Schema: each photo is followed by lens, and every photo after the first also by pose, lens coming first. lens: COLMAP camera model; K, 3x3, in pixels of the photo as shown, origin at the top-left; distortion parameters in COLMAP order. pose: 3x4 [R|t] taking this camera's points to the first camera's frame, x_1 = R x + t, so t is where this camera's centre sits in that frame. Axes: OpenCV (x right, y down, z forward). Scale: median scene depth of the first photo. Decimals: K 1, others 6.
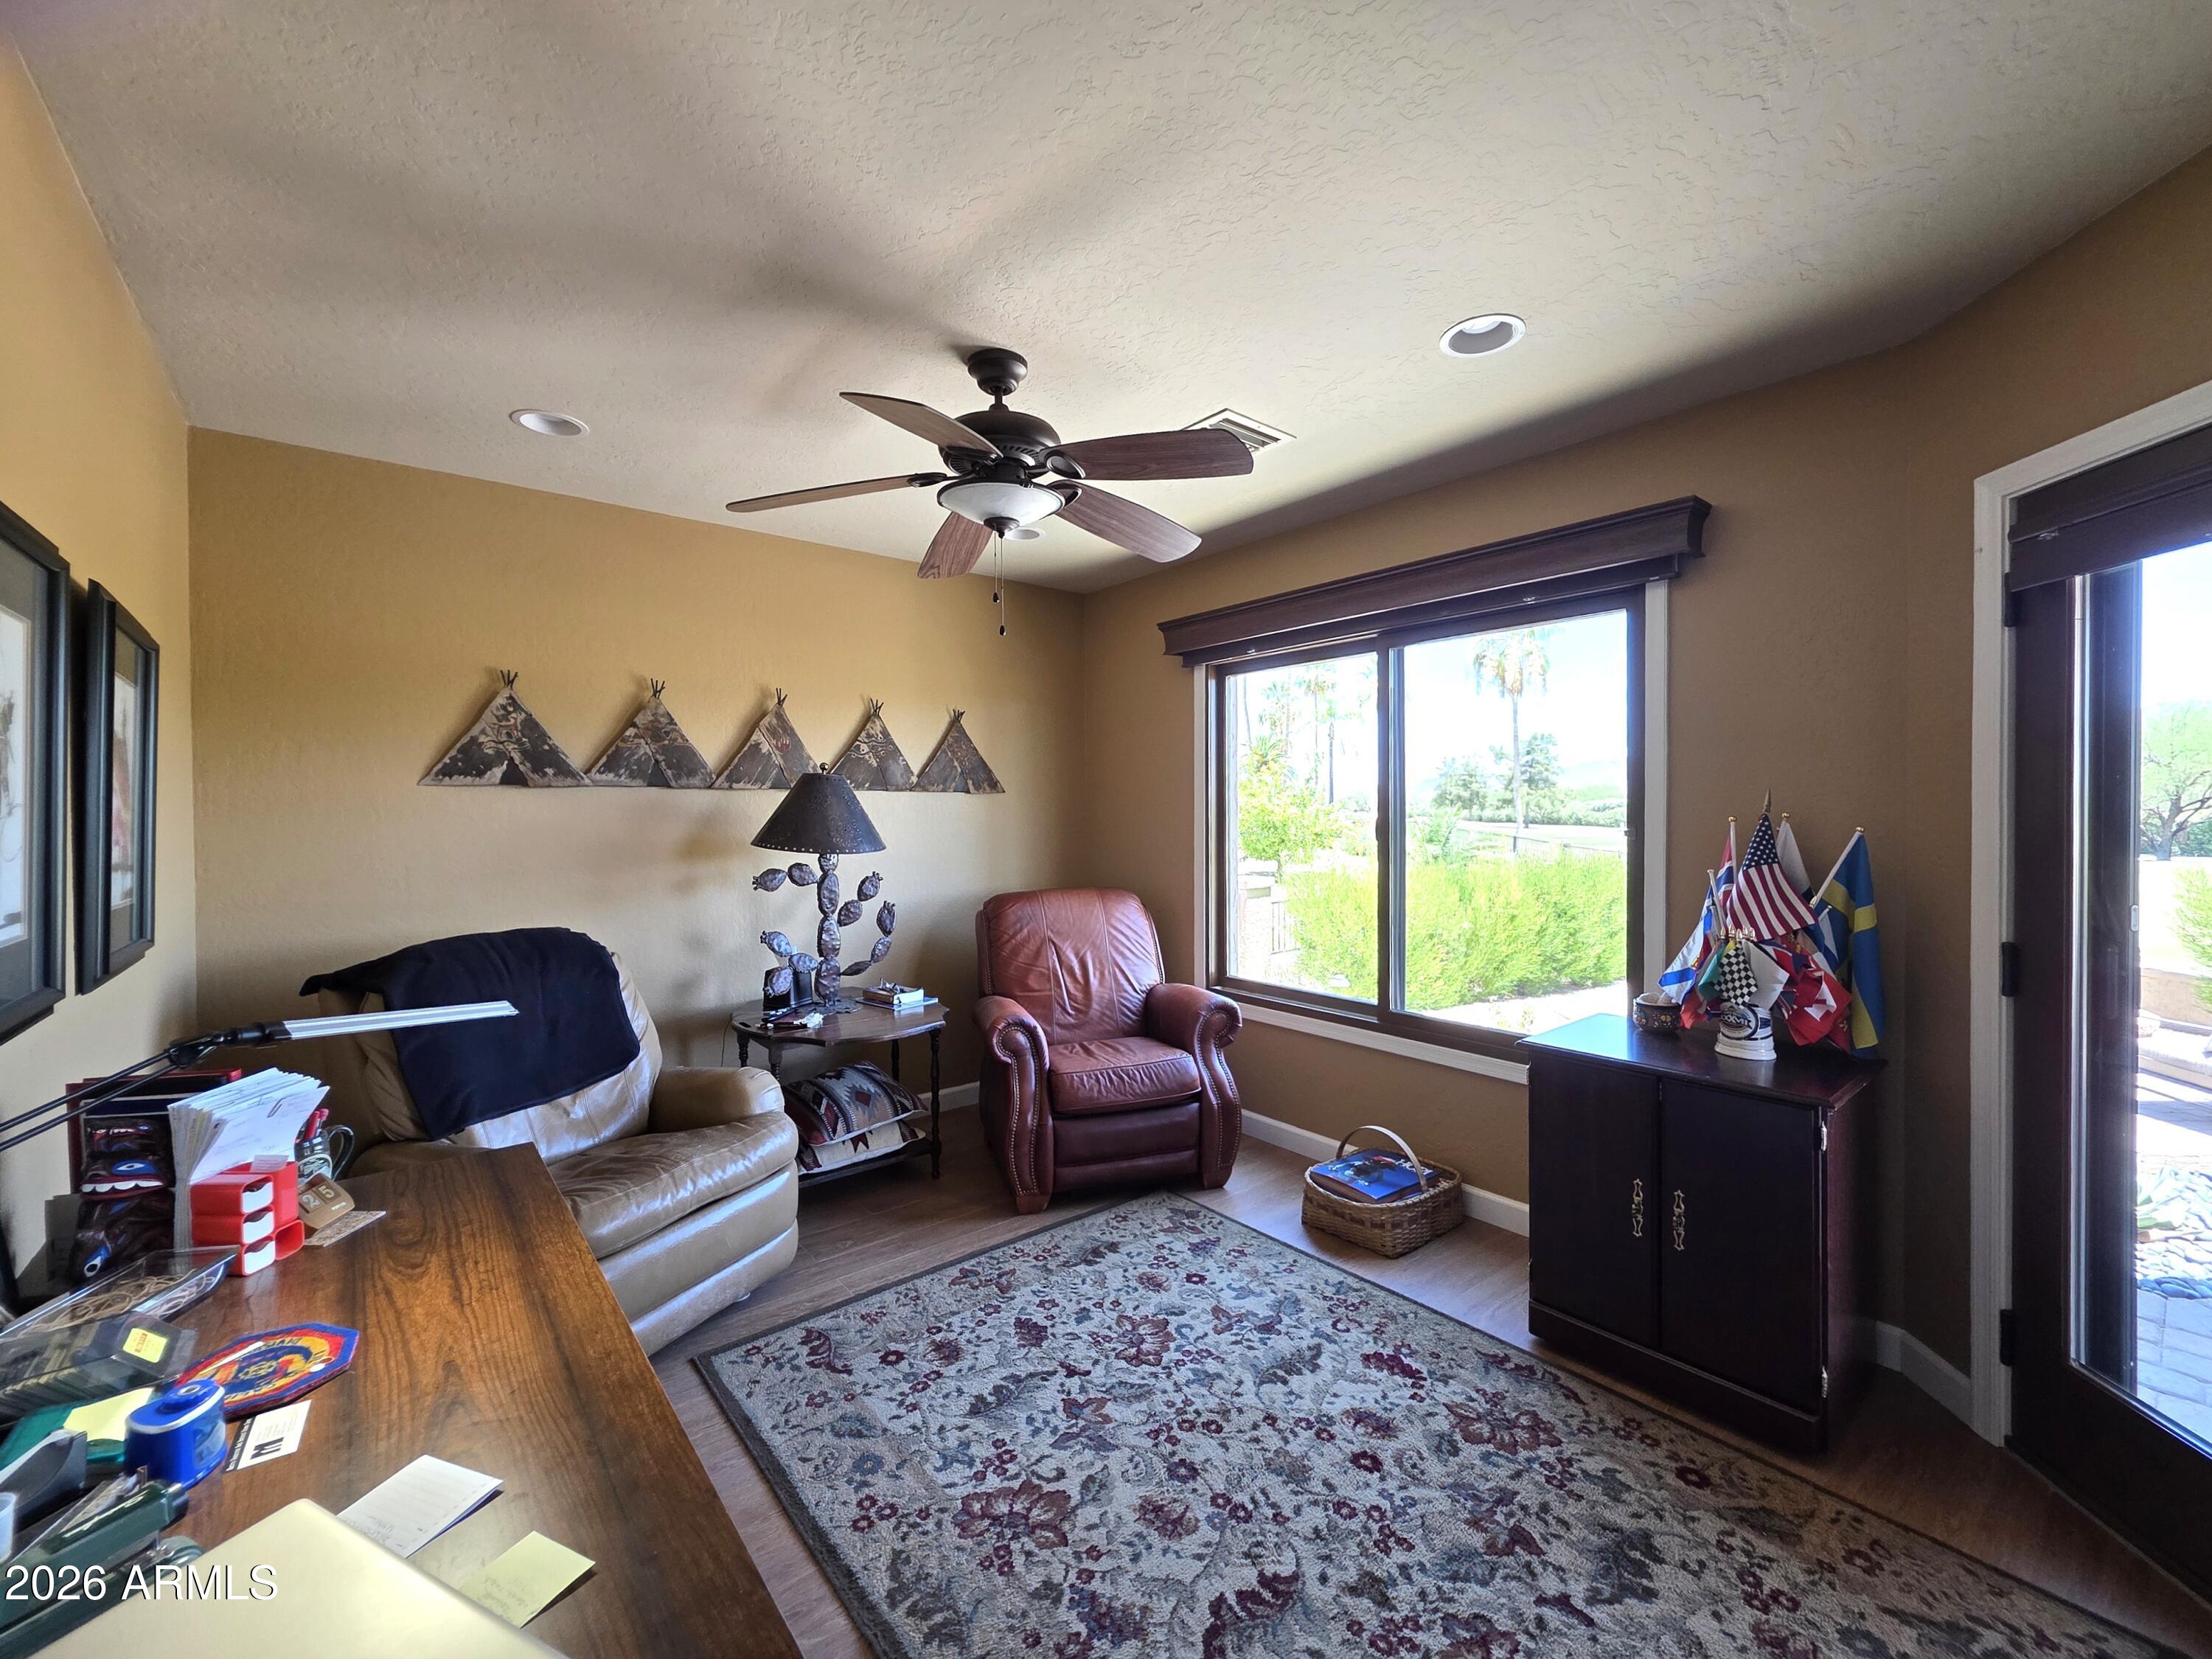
lens RADIAL K [[900.6, 0, 1107.9], [0, 900.6, 820.0], [0, 0, 1]] dist [0.000584, 0.001180]
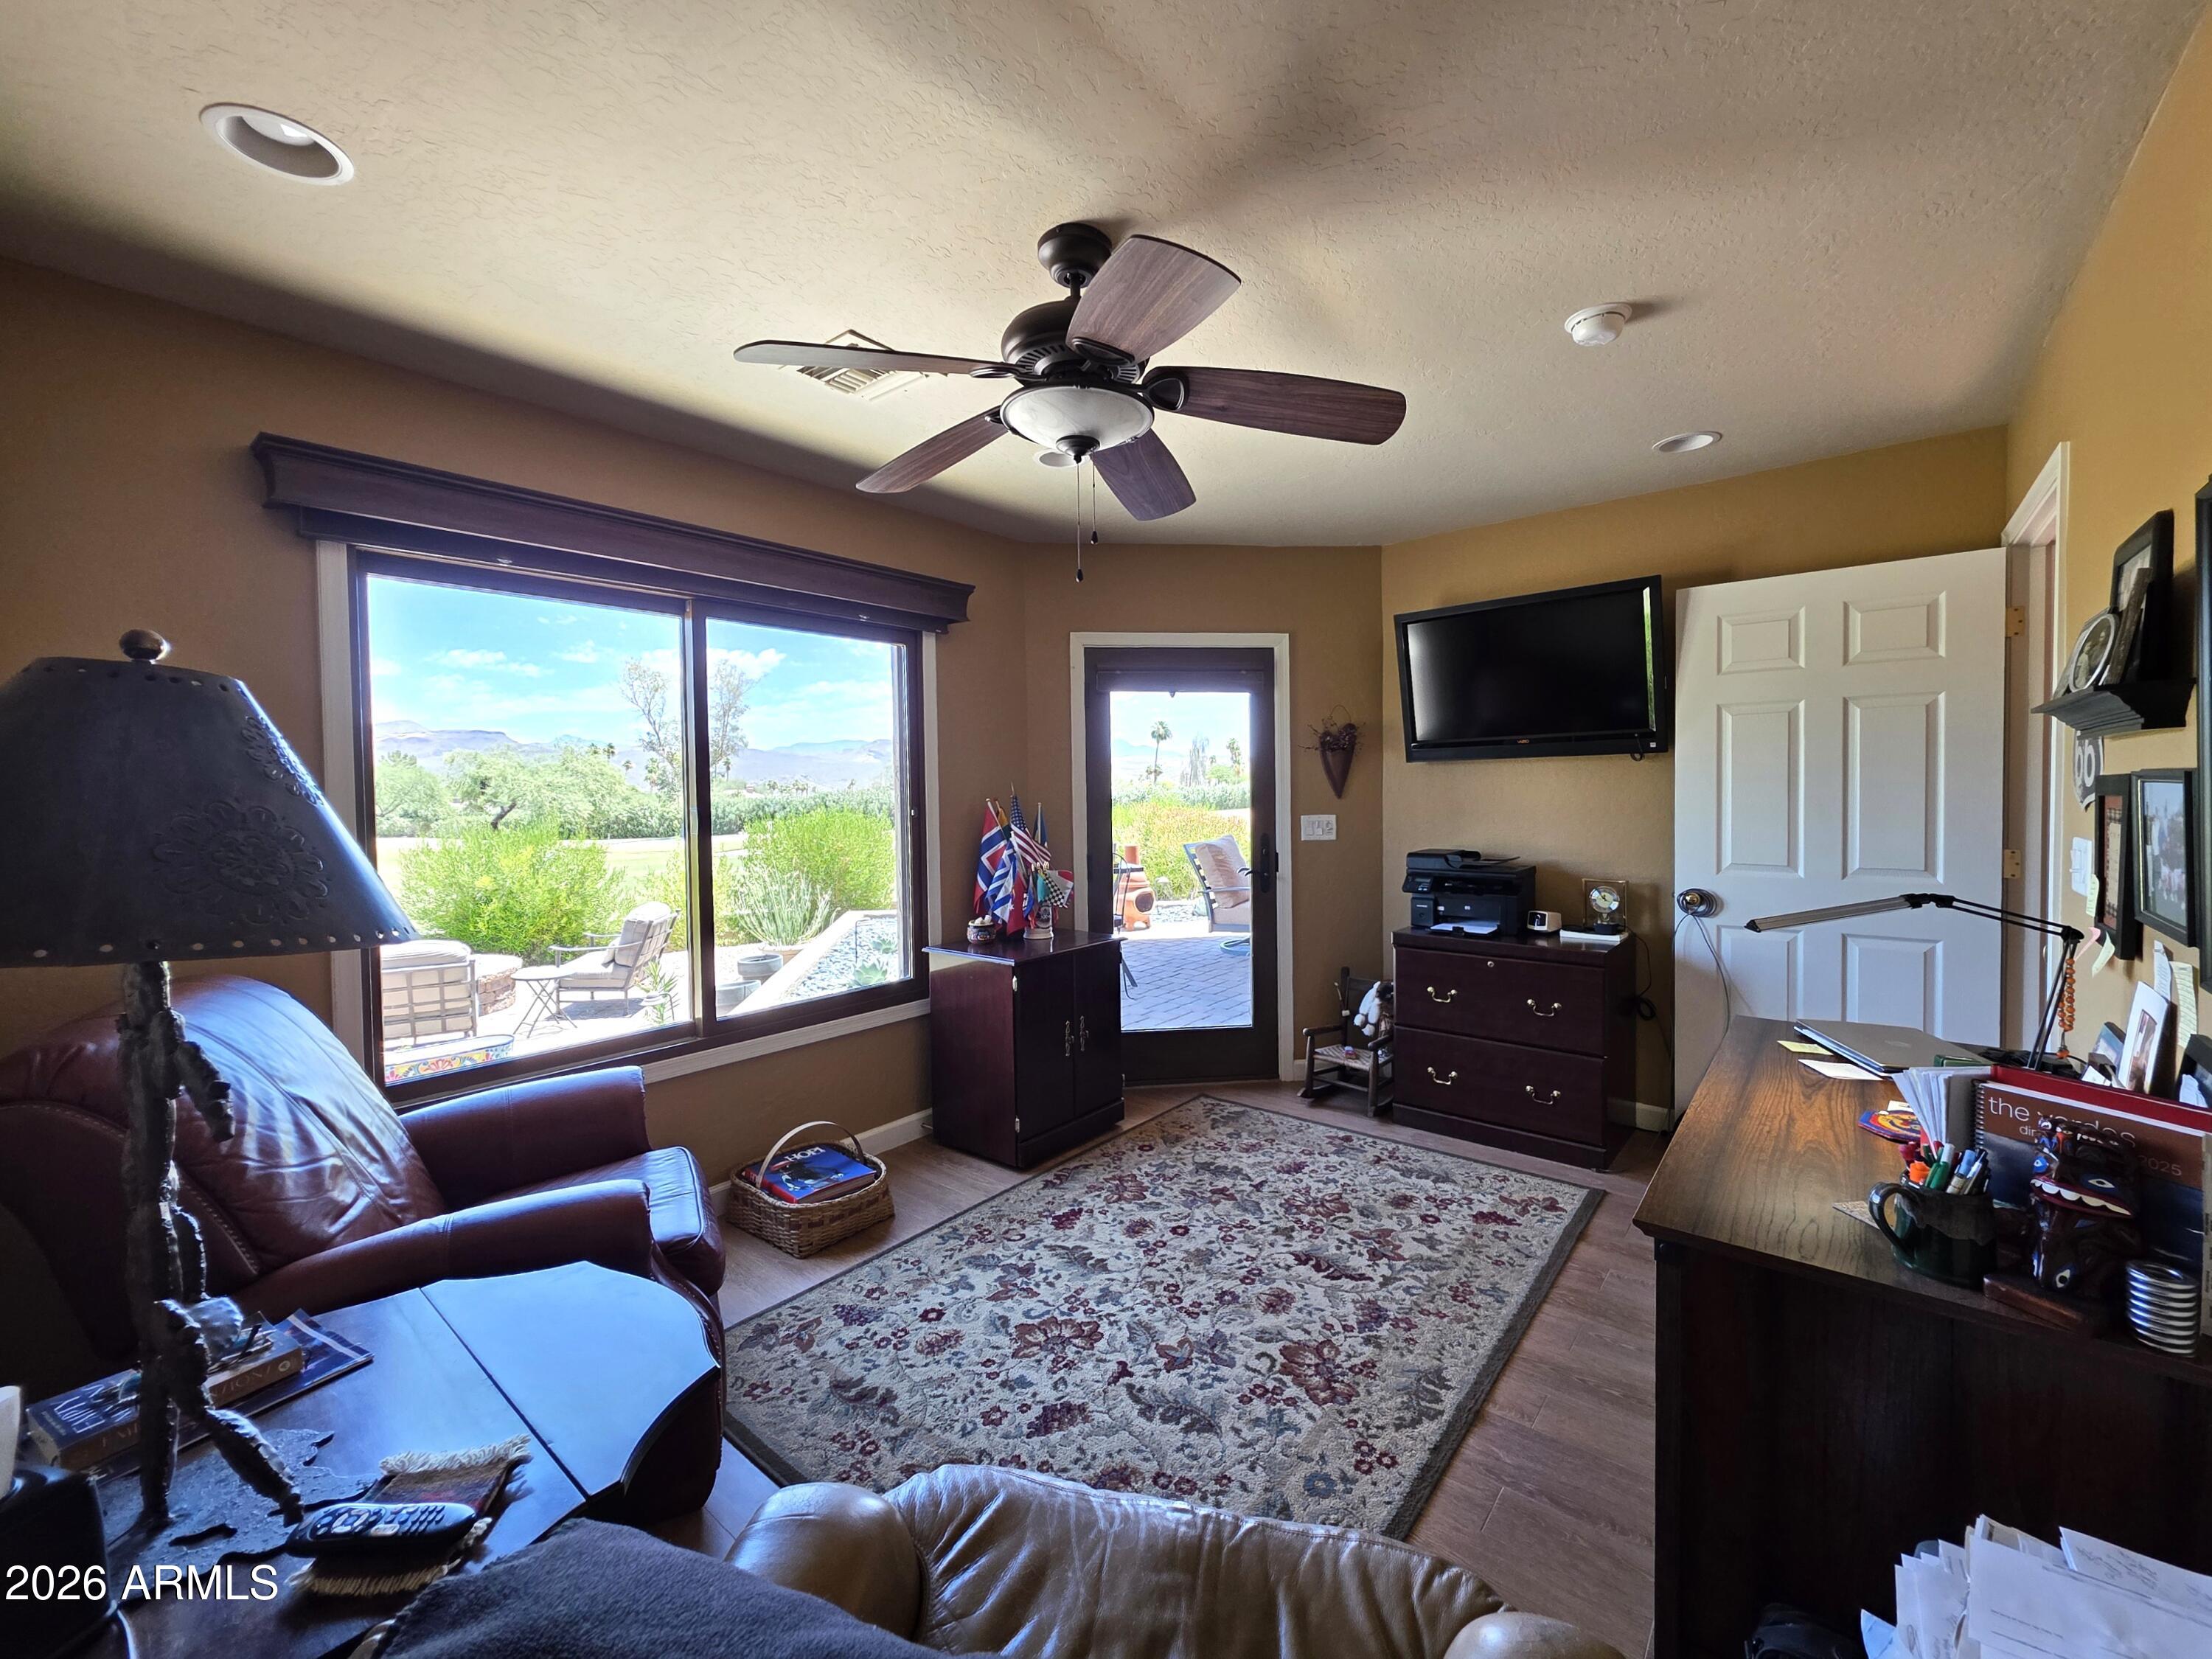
lens RADIAL K [[900.6, 0, 1107.4], [0, 900.6, 813.7], [0, 0, 1]] dist [0.000584, 0.001180]
pose [[-0.183378, -0.021093, 0.982816, -1.112566], [0.025524, 0.999331, 0.026210, -0.016145], [-0.982711, 0.029891, -0.182717, 1.340920]]
